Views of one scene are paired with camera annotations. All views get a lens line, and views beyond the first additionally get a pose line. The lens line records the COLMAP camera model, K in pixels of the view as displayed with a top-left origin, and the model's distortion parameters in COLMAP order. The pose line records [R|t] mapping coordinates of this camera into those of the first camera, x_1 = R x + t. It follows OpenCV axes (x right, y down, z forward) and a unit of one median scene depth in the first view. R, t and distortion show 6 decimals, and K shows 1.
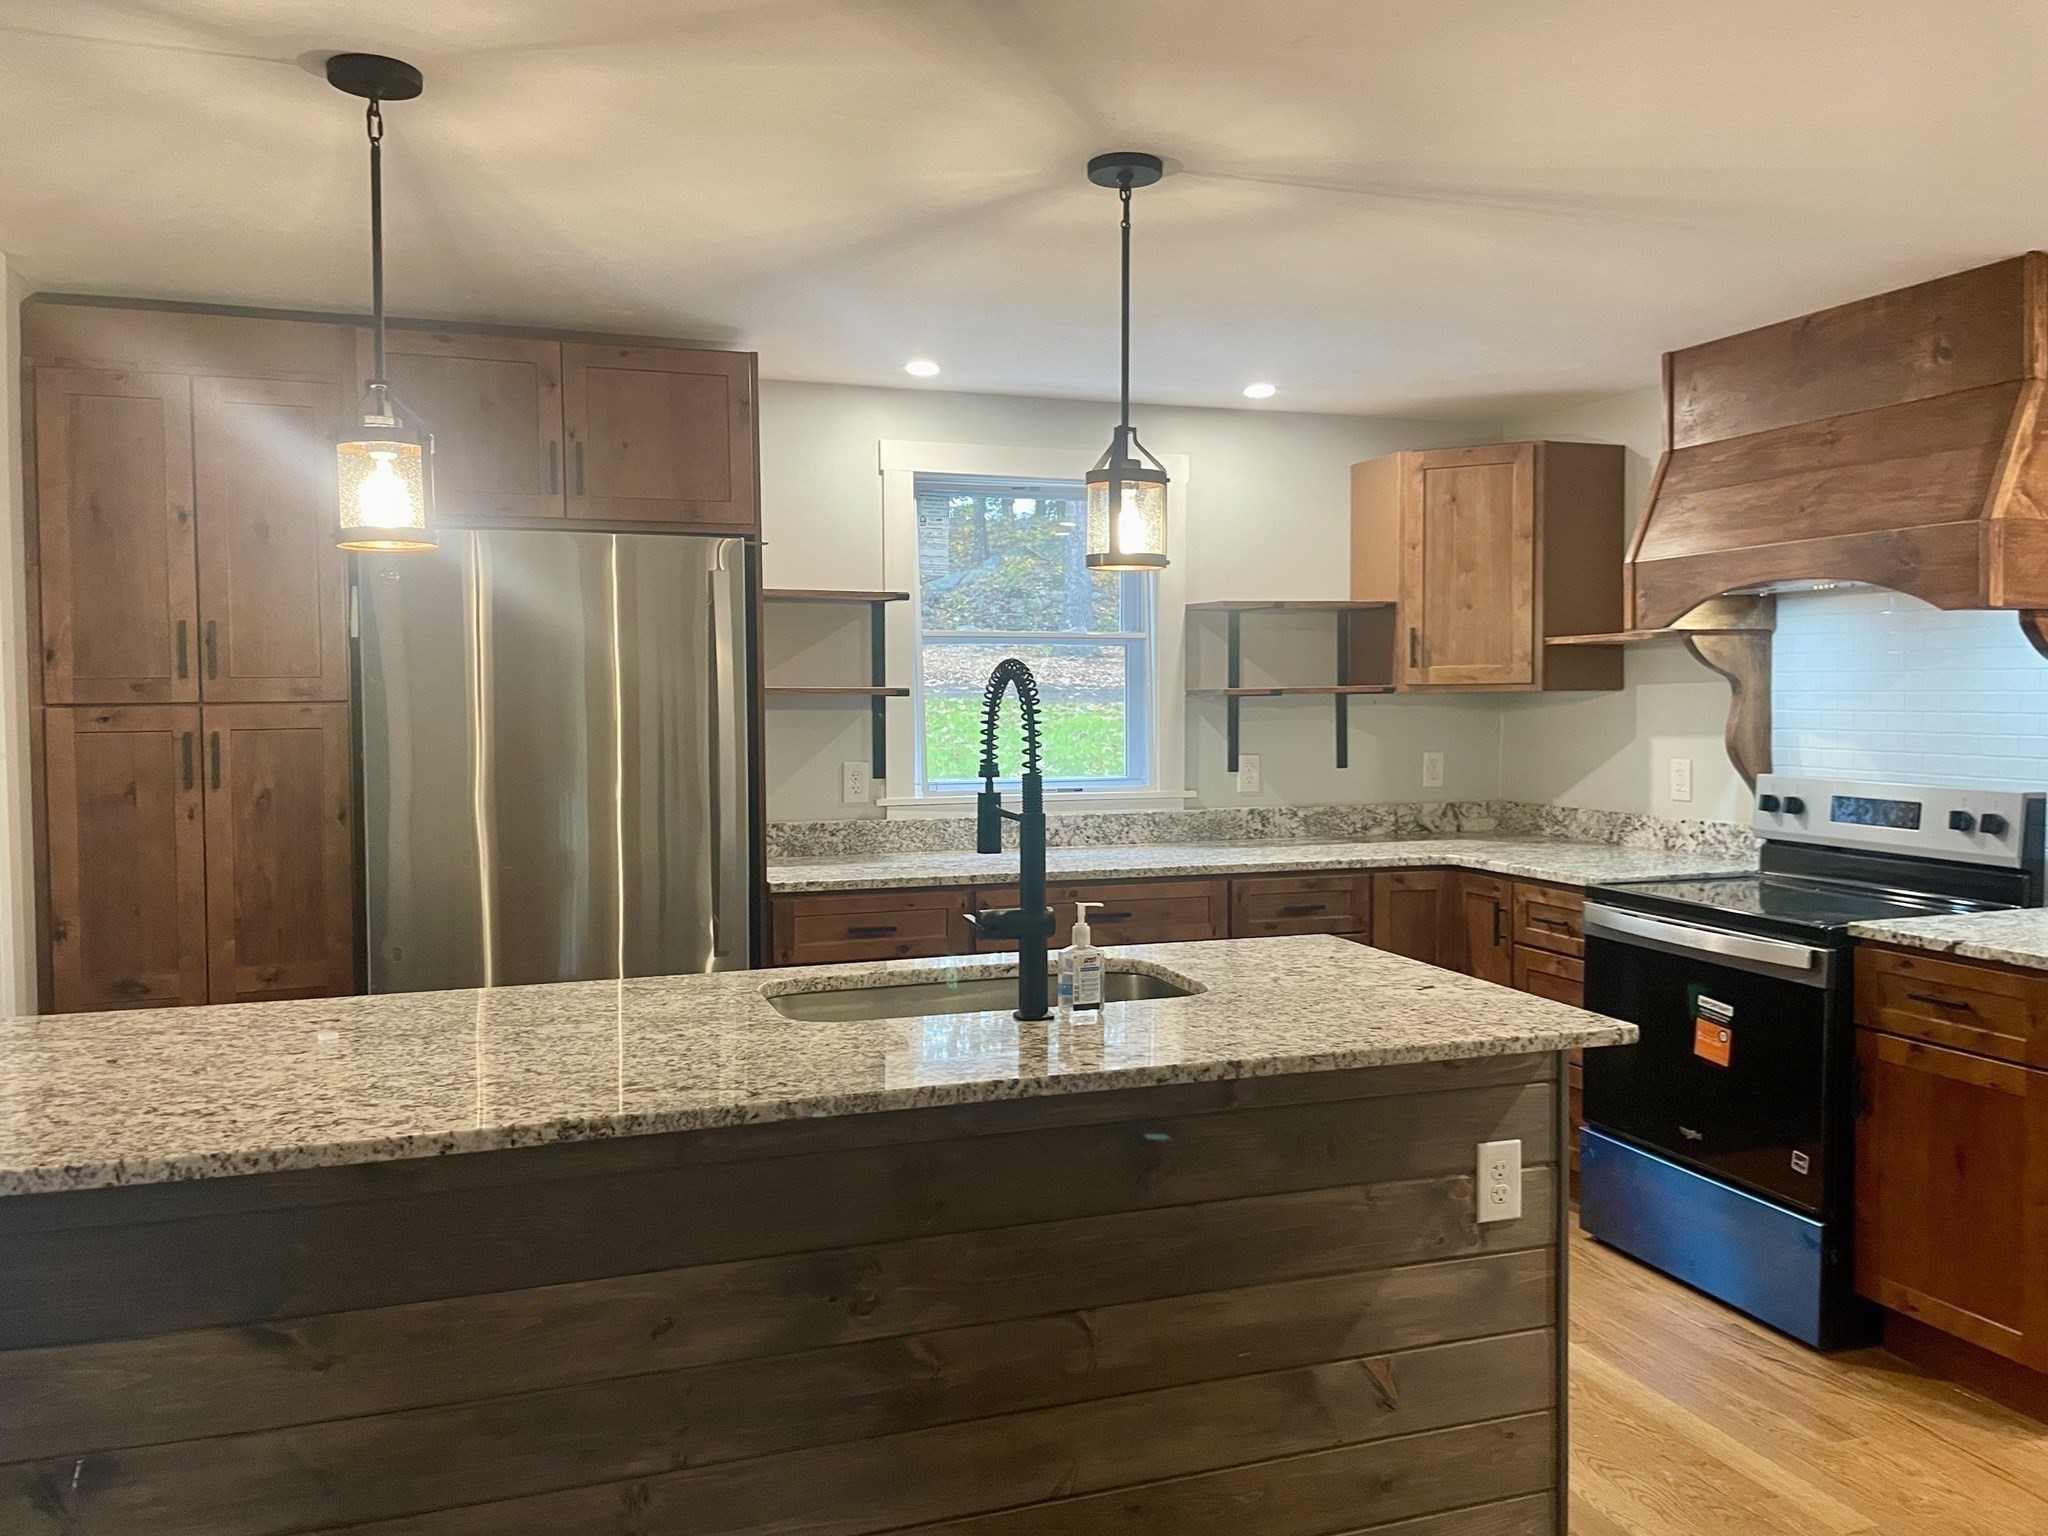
lens RADIAL K [[1590.9, 0, 1021.5], [0, 1590.9, 751.4], [0, 0, 1]] dist [0.001248, -0.004047]
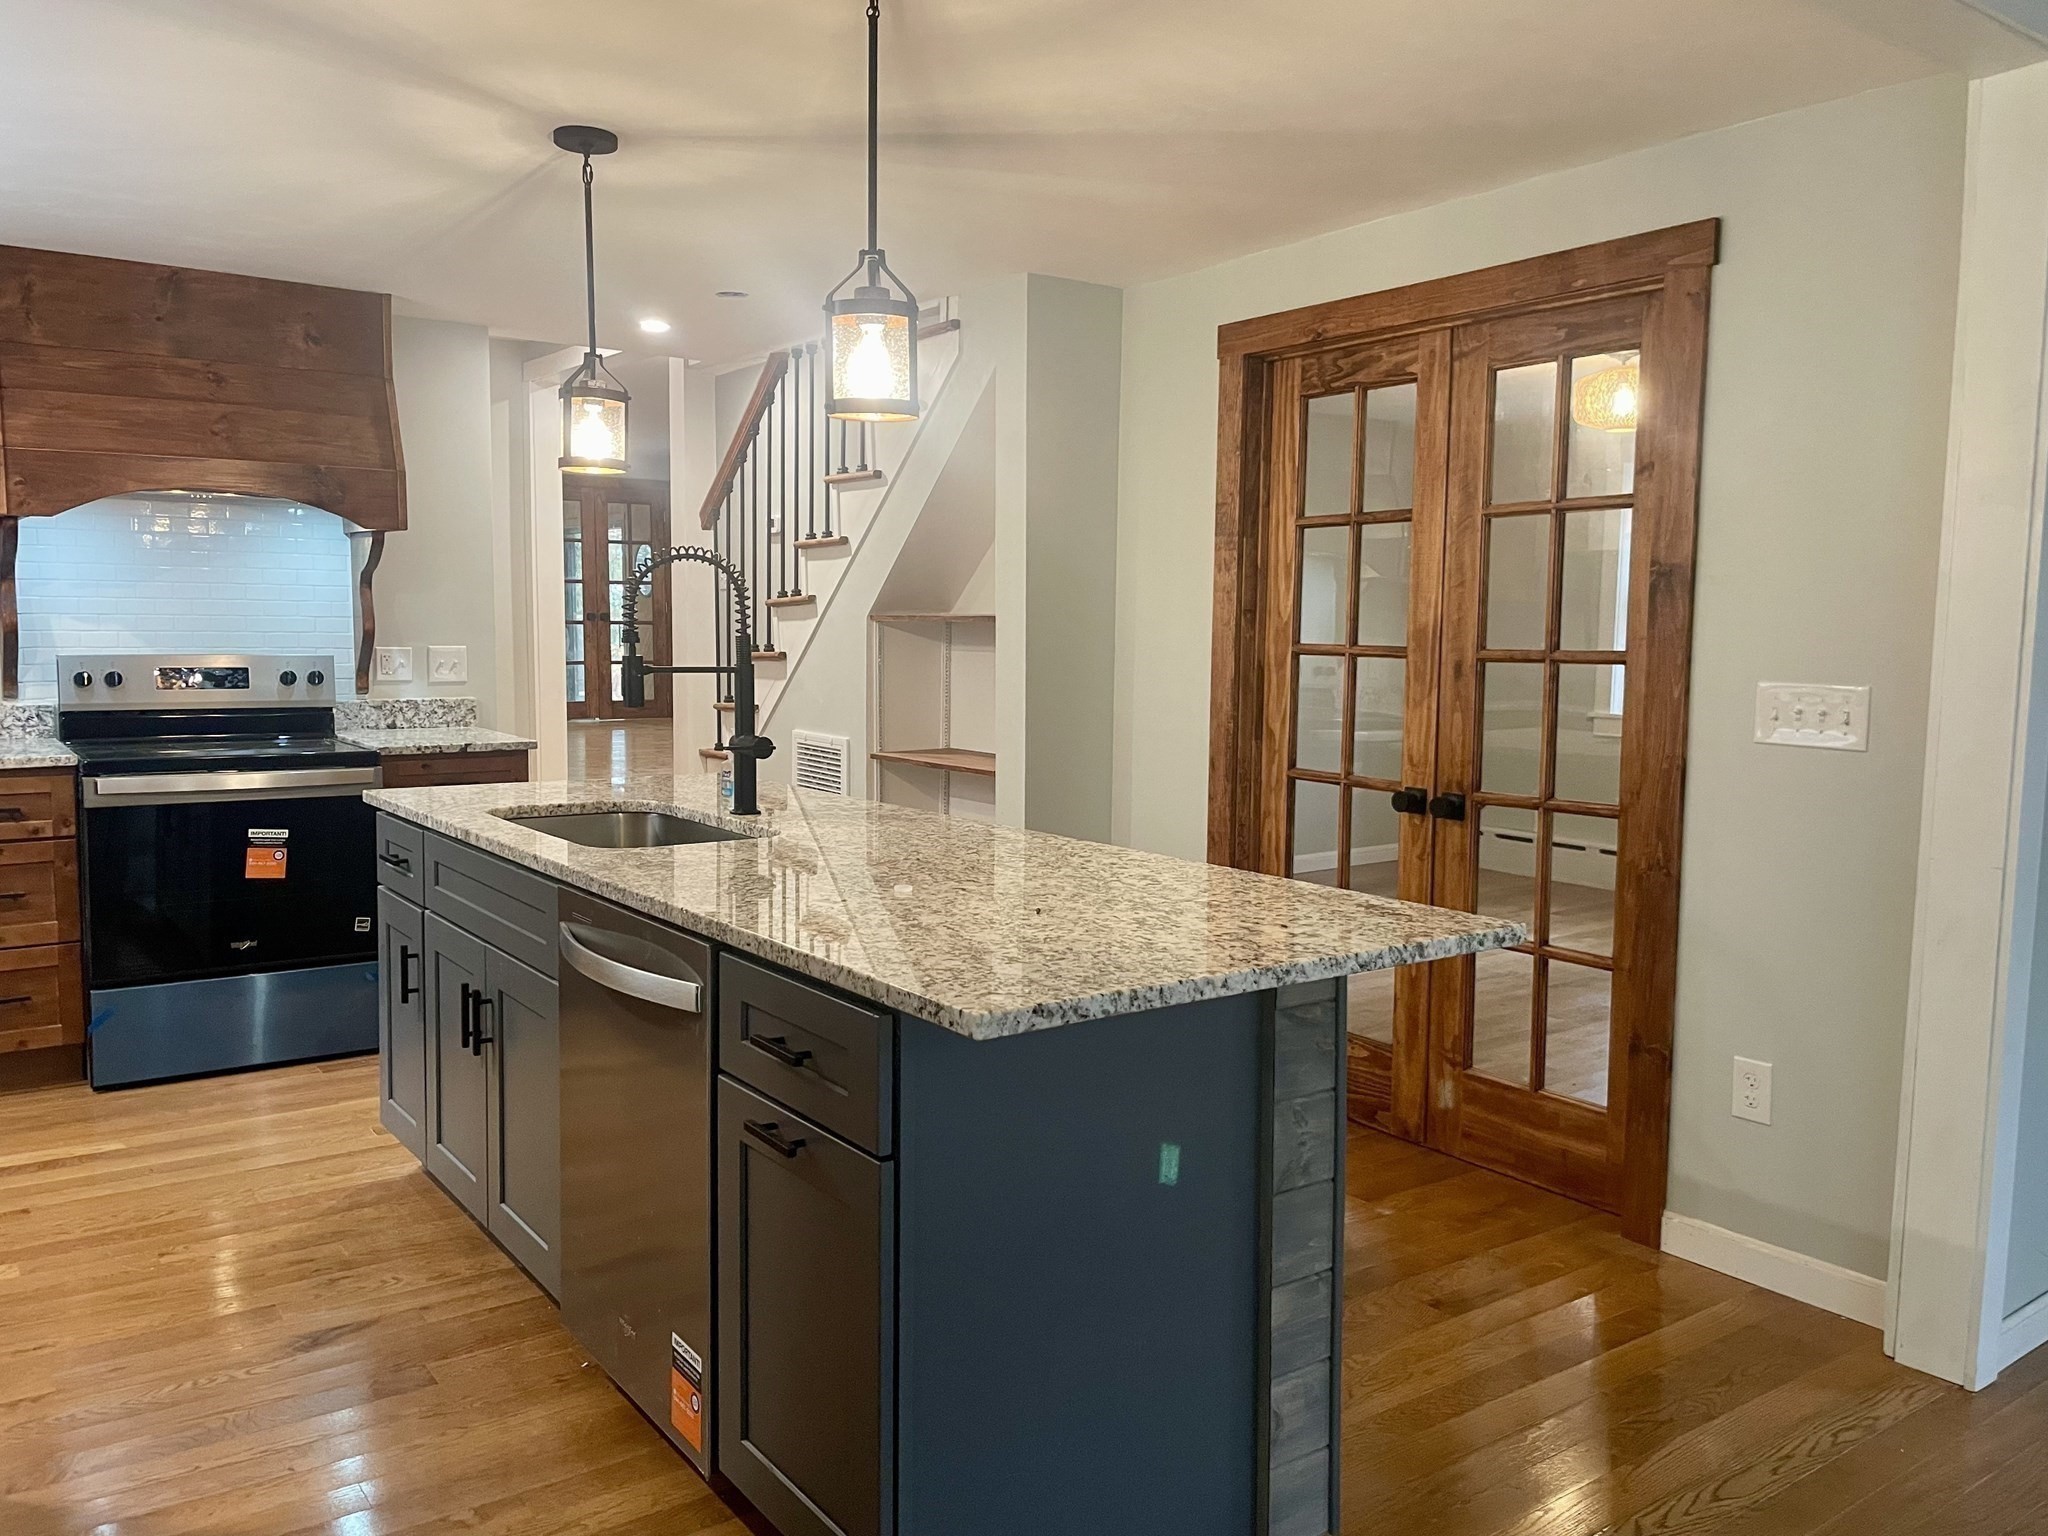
lens RADIAL K [[1590.9, 0, 1020.0], [0, 1590.9, 772.3], [0, 0, 1]] dist [0.001248, -0.004047]
pose [[-0.294338, -0.091984, 0.951265, -0.931888], [0.023656, 0.994351, 0.103470, -0.003147], [-0.955409, 0.052958, -0.290499, 0.806033]]
